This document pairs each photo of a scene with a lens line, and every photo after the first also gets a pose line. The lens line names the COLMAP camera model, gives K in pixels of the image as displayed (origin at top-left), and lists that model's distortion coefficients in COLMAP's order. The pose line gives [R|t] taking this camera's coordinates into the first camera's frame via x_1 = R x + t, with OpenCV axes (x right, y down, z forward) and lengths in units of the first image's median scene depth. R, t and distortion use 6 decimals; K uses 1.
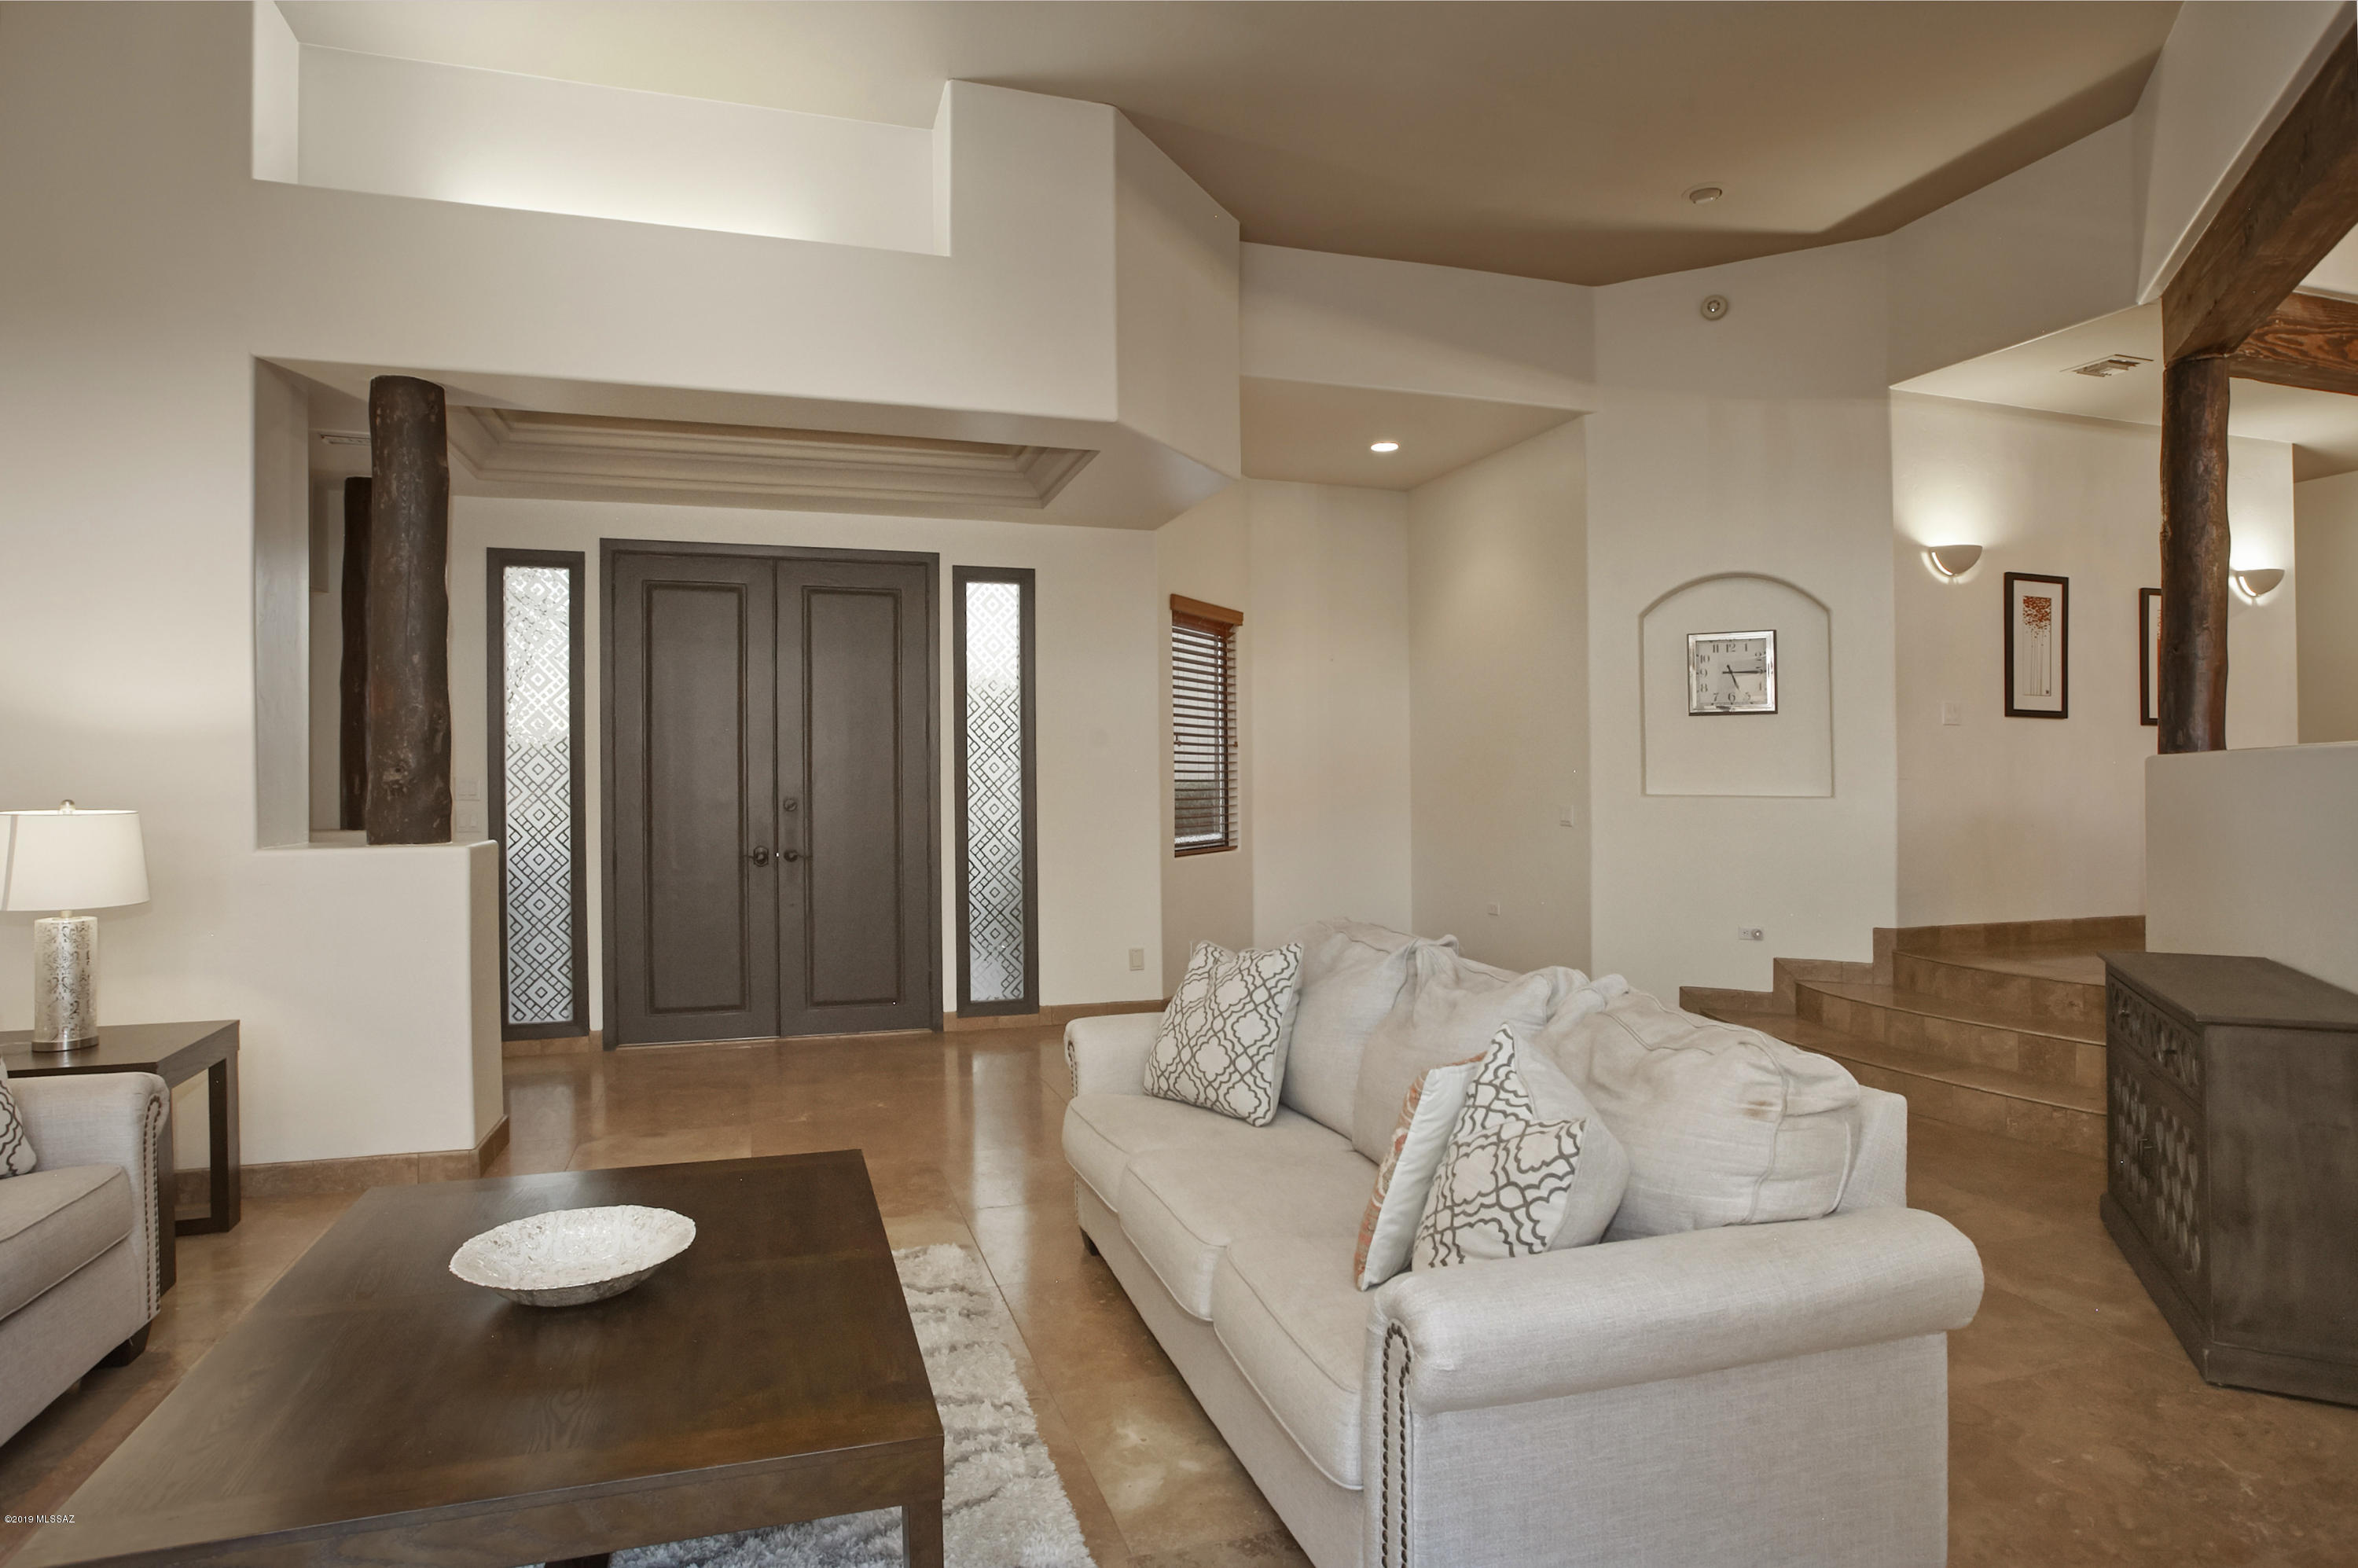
lens RADIAL K [[1268.7, 0, 1143.2], [0, 1268.7, 783.8], [0, 0, 1]] dist [-0.001839, -0.000141]
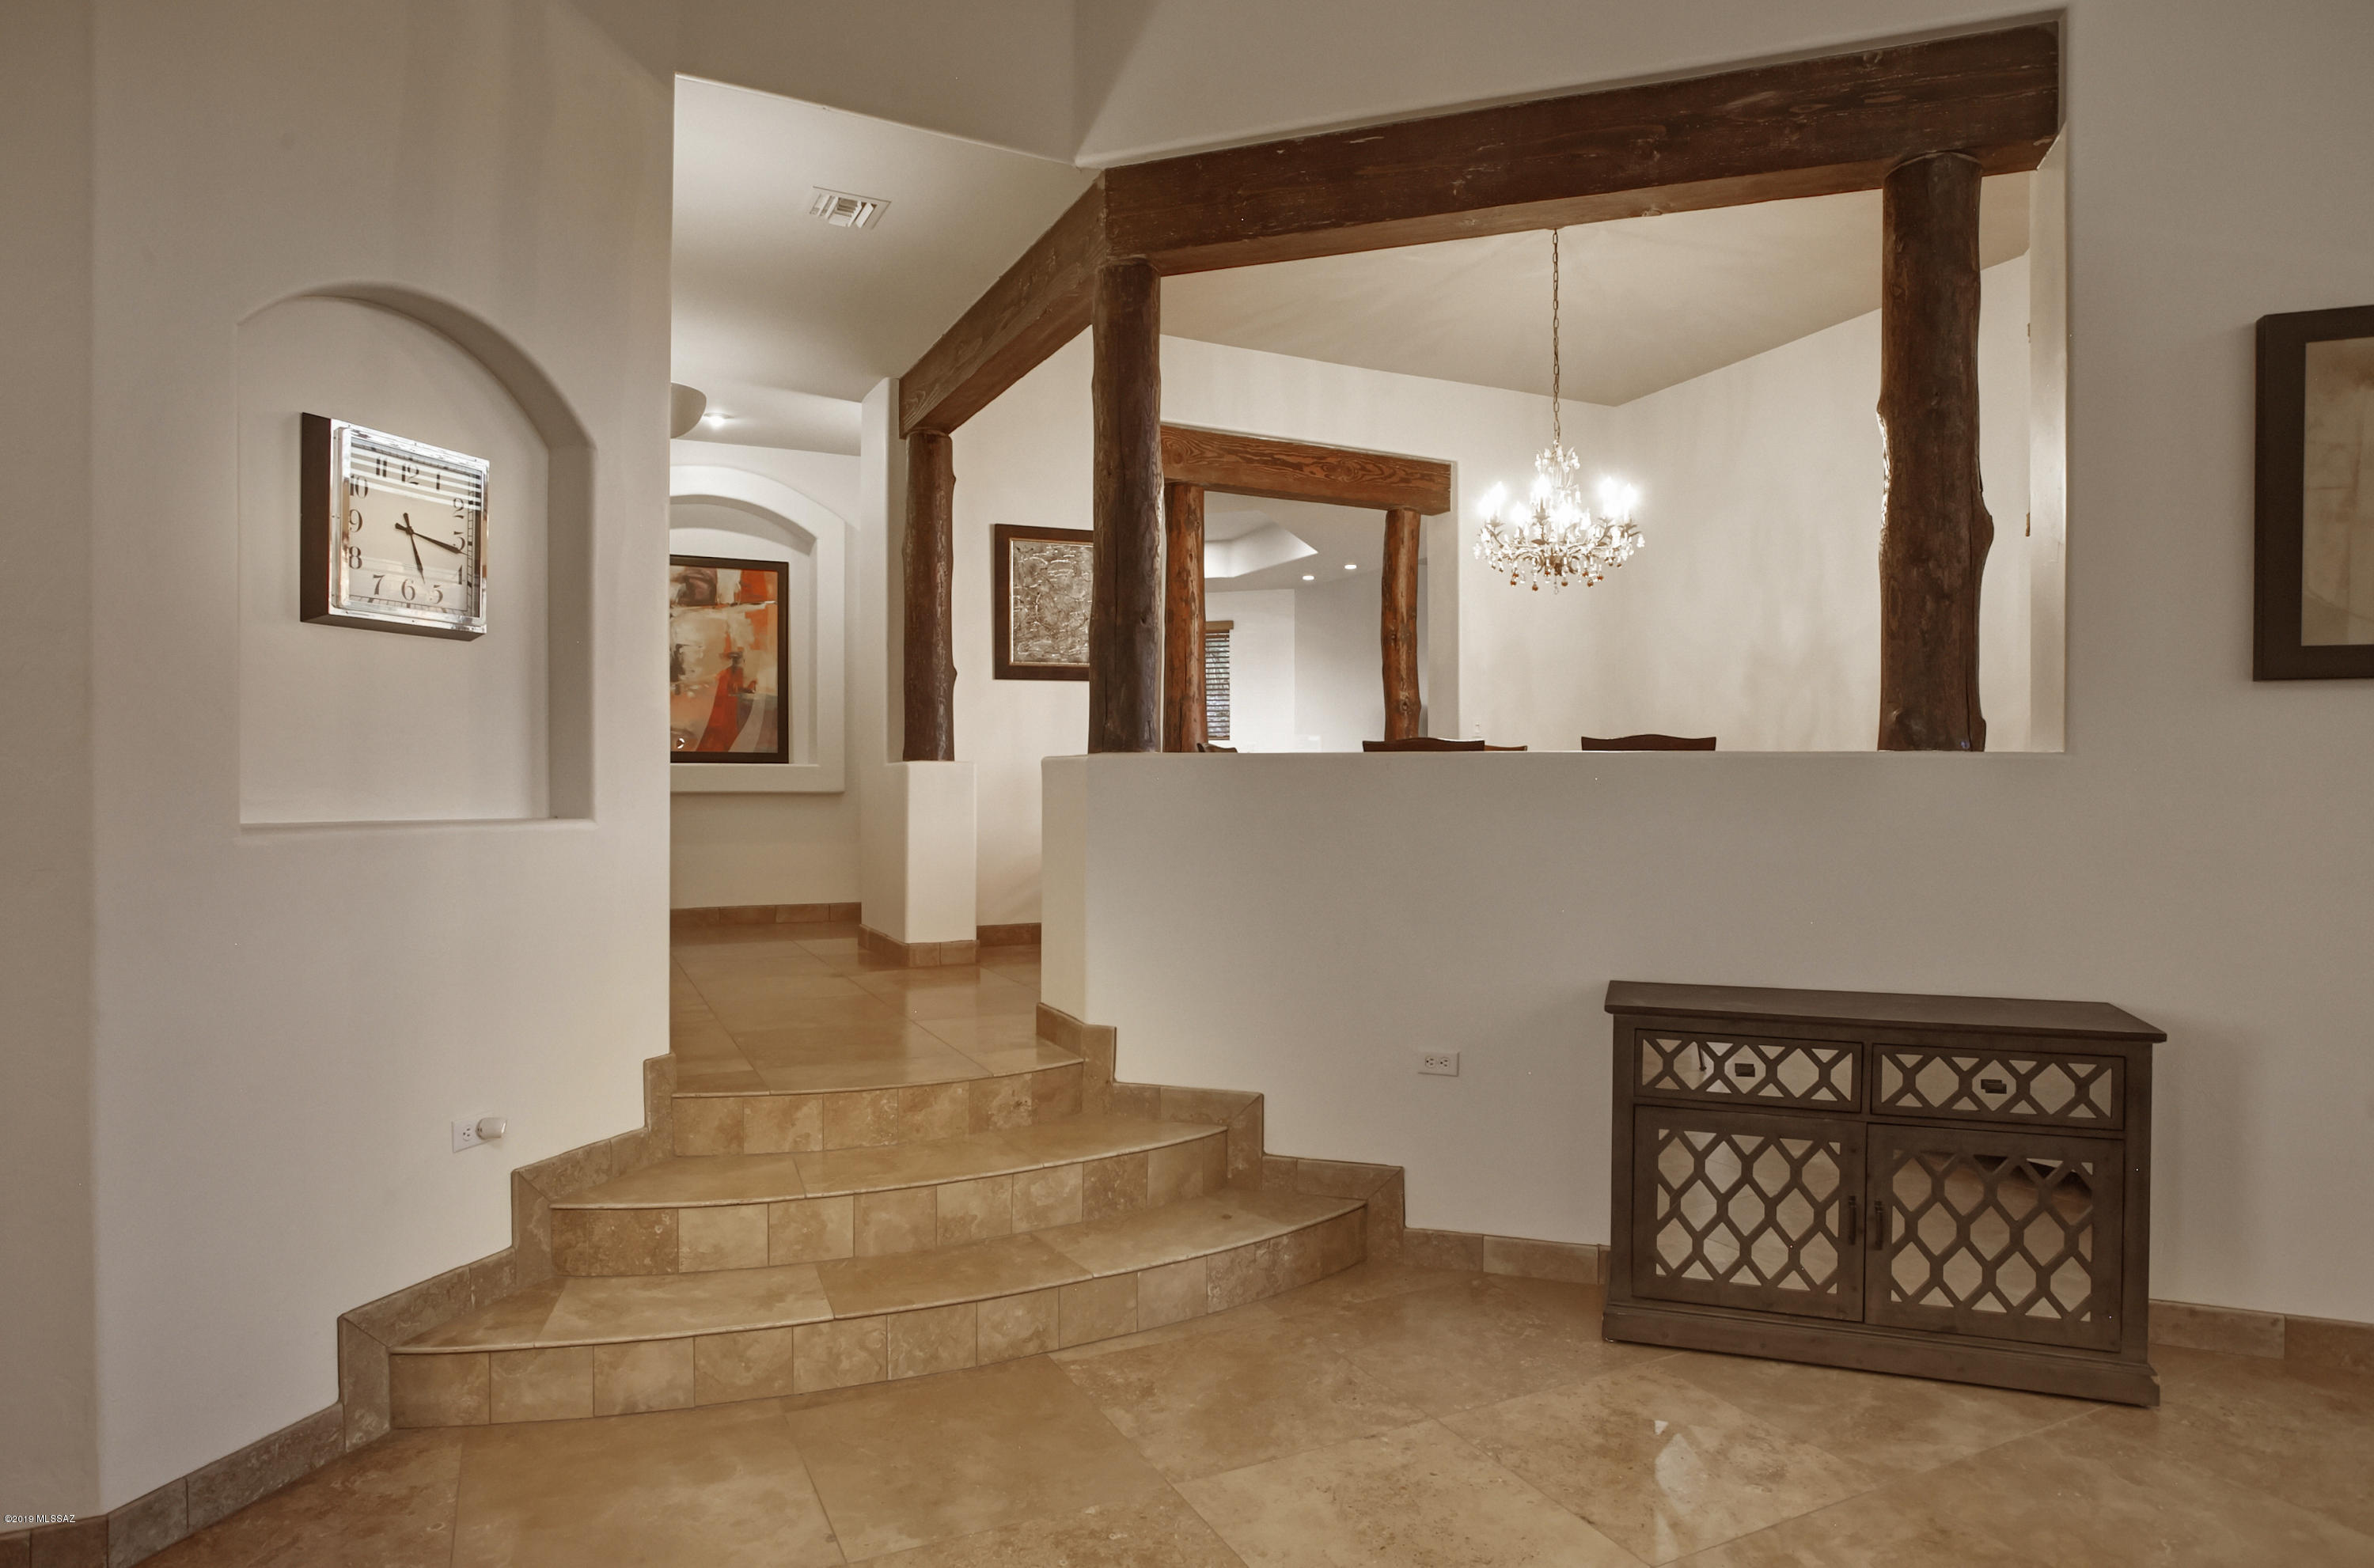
lens RADIAL K [[1409.7, 0, 1057.3], [0, 1409.7, 788.6], [0, 0, 1]] dist [0.000598, 0.001409]
pose [[-0.129058, -0.004515, 0.991627, -0.042889], [0.000397, 0.999989, 0.004605, -0.004281], [-0.991637, 0.000988, -0.129055, 1.042070]]
